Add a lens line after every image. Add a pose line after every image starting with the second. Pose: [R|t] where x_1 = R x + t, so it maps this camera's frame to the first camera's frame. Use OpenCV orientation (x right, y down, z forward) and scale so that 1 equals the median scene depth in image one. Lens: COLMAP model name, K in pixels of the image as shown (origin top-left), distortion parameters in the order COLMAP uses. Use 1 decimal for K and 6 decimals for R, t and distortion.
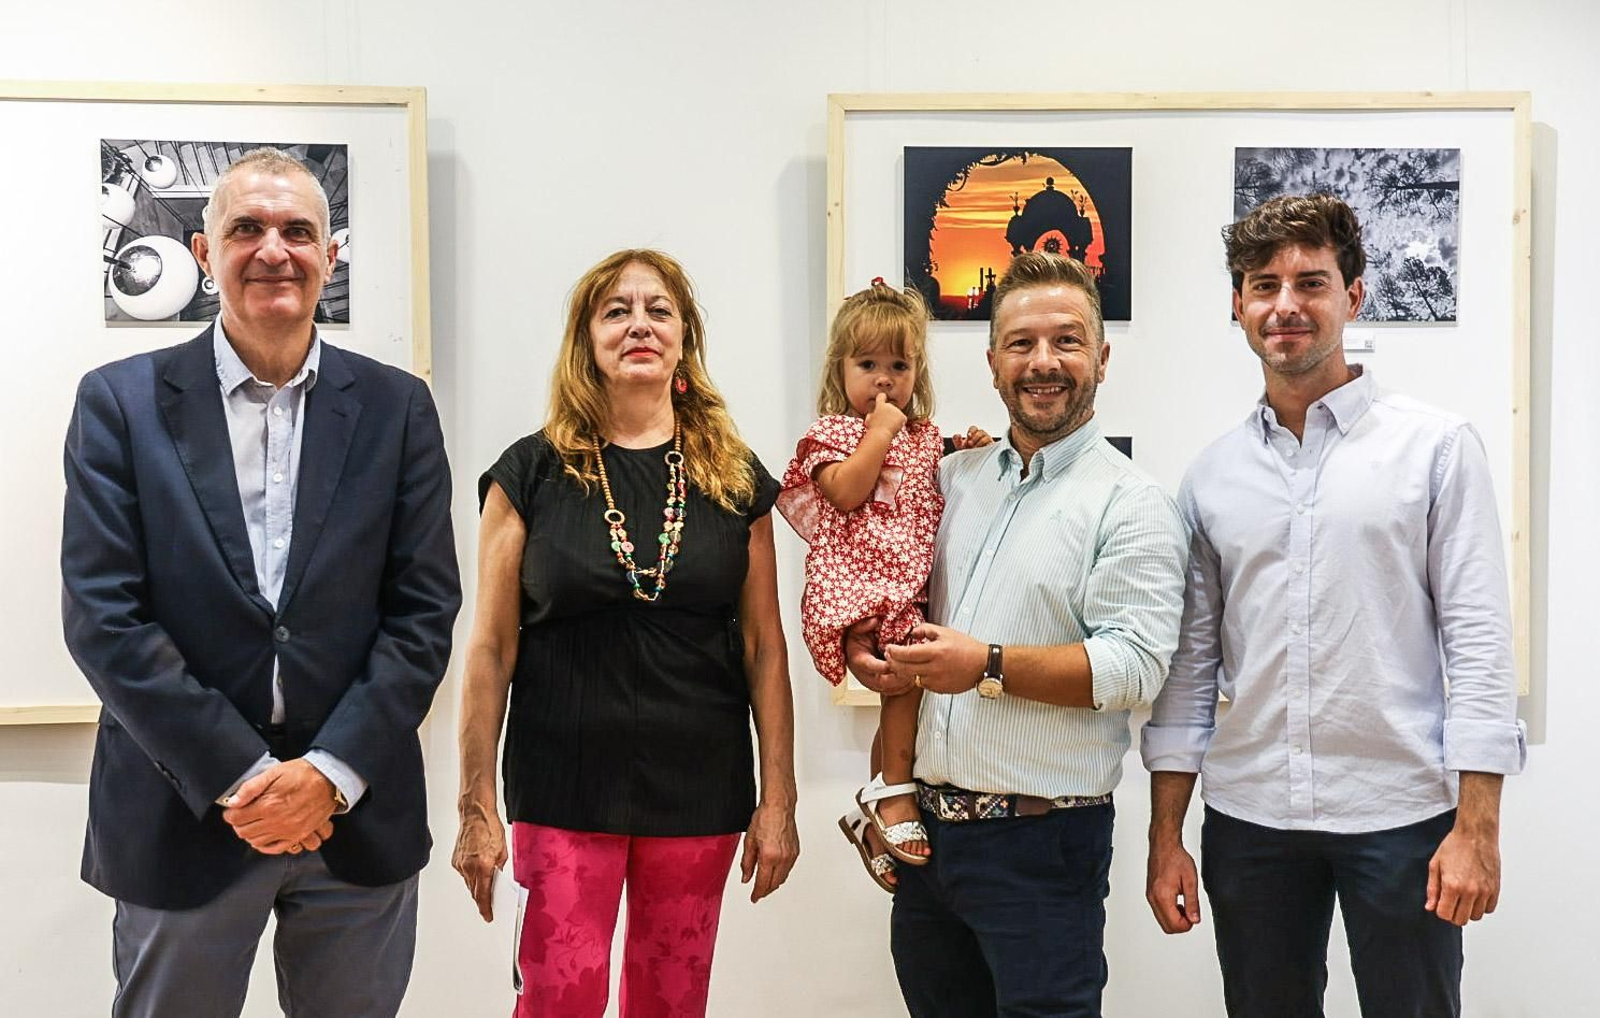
lens RADIAL K [[3113.6, 0, 829.5], [0, 3113.6, 390.9], [0, 0, 1]] dist [0.242058, 0.000000]
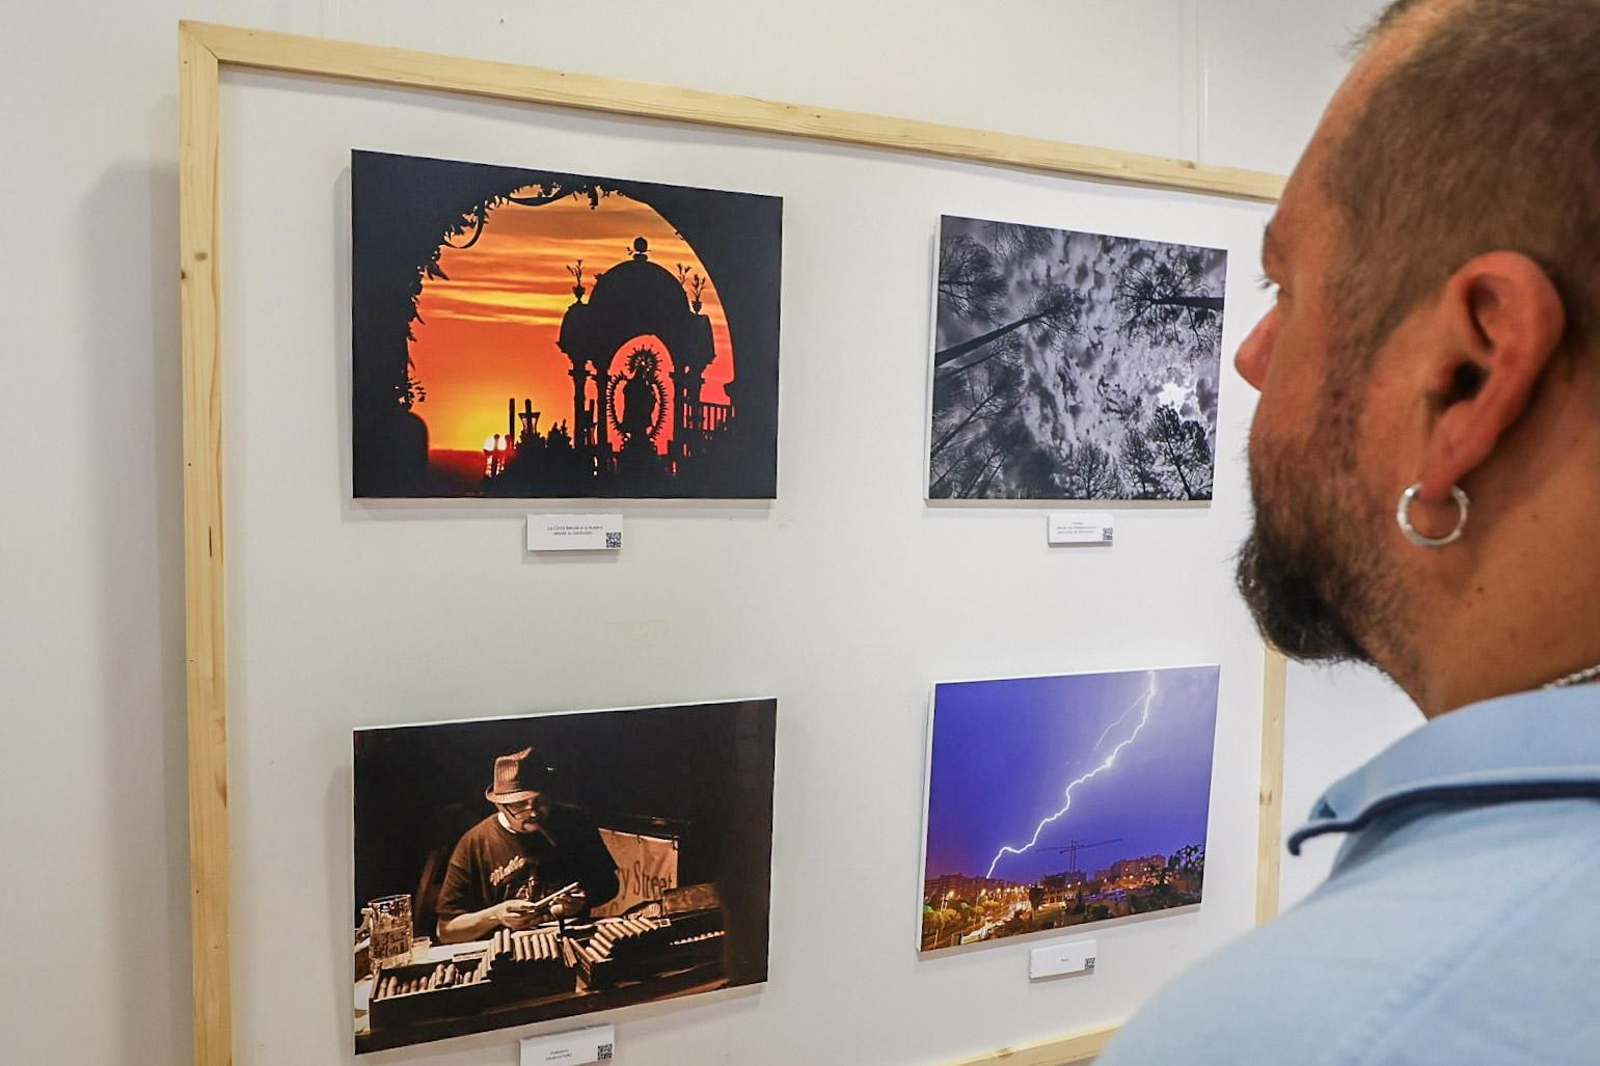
lens RADIAL K [[1168.3, 0, 808.8], [0, 1168.3, 523.3], [0, 0, 1]] dist [-0.002398, 0.006934]
pose [[0.956825, -0.003292, 0.290647, 0.038950], [-0.003785, 0.999710, 0.023783, -0.023264], [-0.290641, -0.023857, 0.956535, 0.790170]]
